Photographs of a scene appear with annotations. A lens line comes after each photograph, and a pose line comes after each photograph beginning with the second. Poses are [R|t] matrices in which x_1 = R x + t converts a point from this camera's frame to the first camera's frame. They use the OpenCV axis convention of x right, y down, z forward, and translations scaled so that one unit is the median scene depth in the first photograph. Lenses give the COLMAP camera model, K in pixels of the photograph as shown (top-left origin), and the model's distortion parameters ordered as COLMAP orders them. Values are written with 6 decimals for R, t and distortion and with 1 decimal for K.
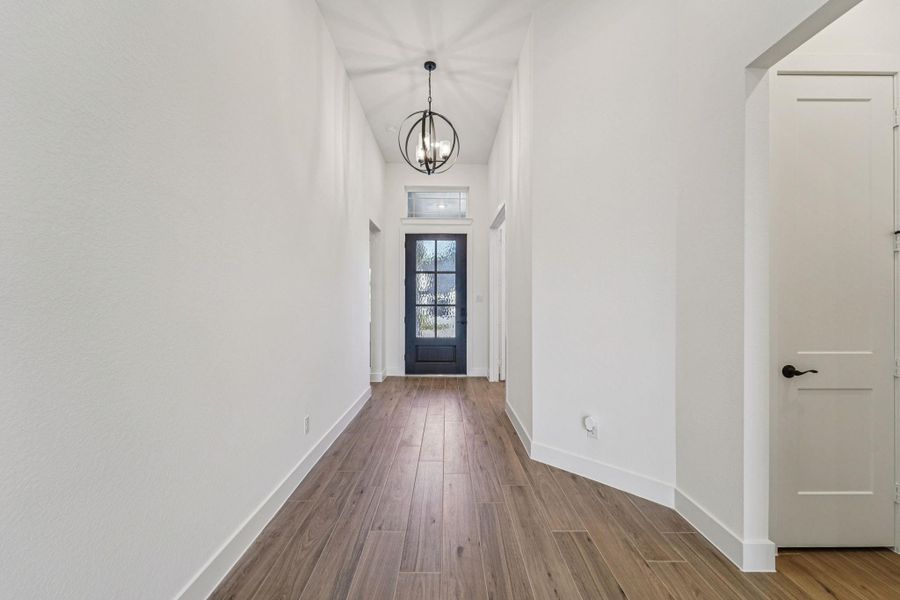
lens RADIAL K [[371.2, 0, 450.0], [0, 371.2, 300.0], [0, 0, 1]] dist [0.001684, -0.000018]
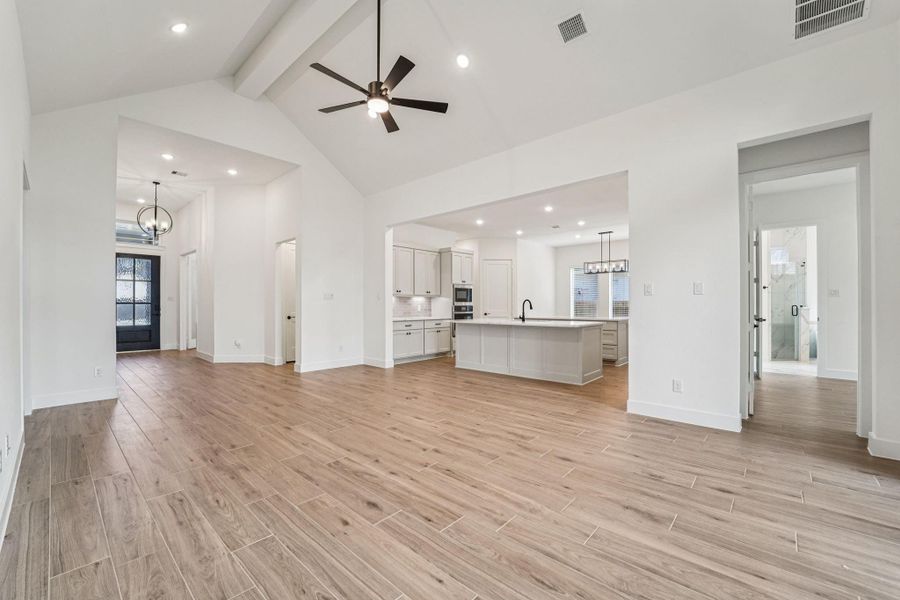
lens RADIAL K [[367.0, 0, 450.0], [0, 367.0, 300.0], [0, 0, 1]] dist [-0.020884, -0.000072]
pose [[0.679249, 0.004532, 0.733894, -0.247439], [-0.002189, 0.999989, -0.004148, 0.004183], [-0.733905, 0.001211, 0.679251, -0.911118]]
